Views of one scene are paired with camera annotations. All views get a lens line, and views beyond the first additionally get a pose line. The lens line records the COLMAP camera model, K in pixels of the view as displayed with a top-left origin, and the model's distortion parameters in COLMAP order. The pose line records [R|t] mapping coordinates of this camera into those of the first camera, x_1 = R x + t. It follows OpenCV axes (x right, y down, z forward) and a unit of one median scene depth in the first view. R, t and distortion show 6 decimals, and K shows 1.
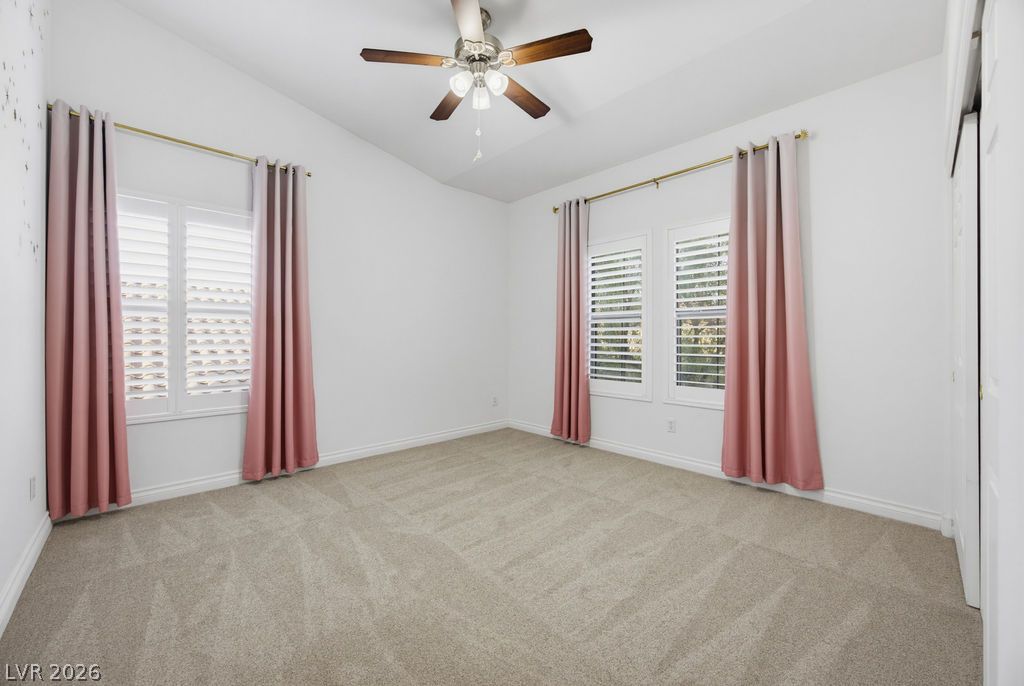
lens RADIAL K [[400.5, 0, 512.0], [0, 400.5, 343.0], [0, 0, 1]] dist [-0.027972, 0.010785]
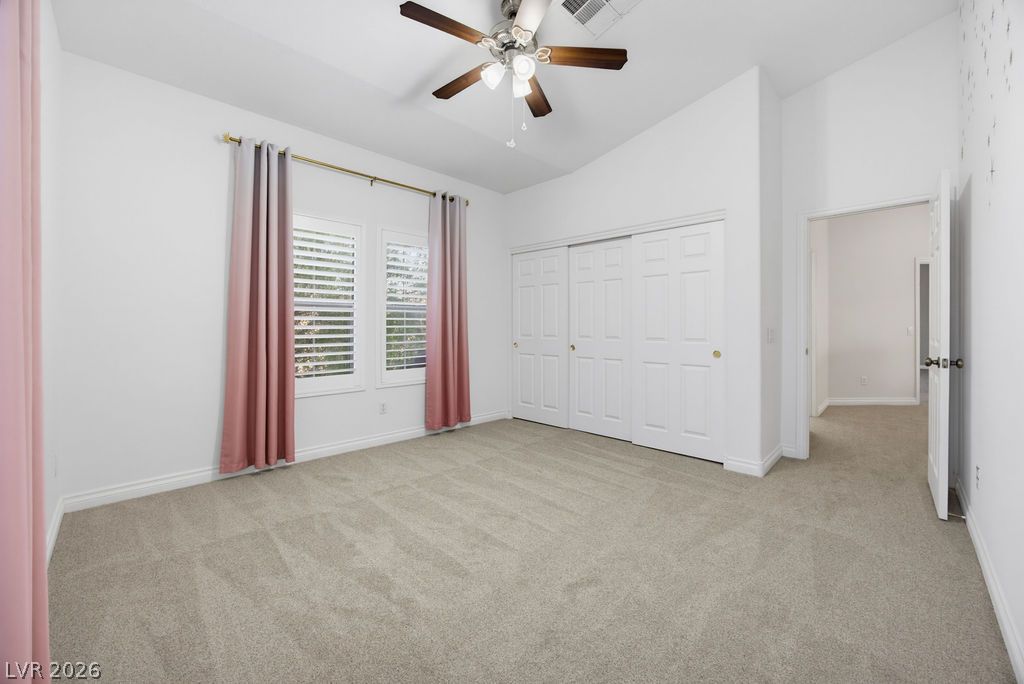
lens RADIAL K [[392.9, 0, 510.8], [0, 392.9, 336.6], [0, 0, 1]] dist [-0.026805, 0.010101]
pose [[-0.033494, -0.022320, 0.999190, -0.733653], [0.005331, 0.999732, 0.022511, -0.013293], [-0.999425, 0.006081, -0.033366, 0.722263]]
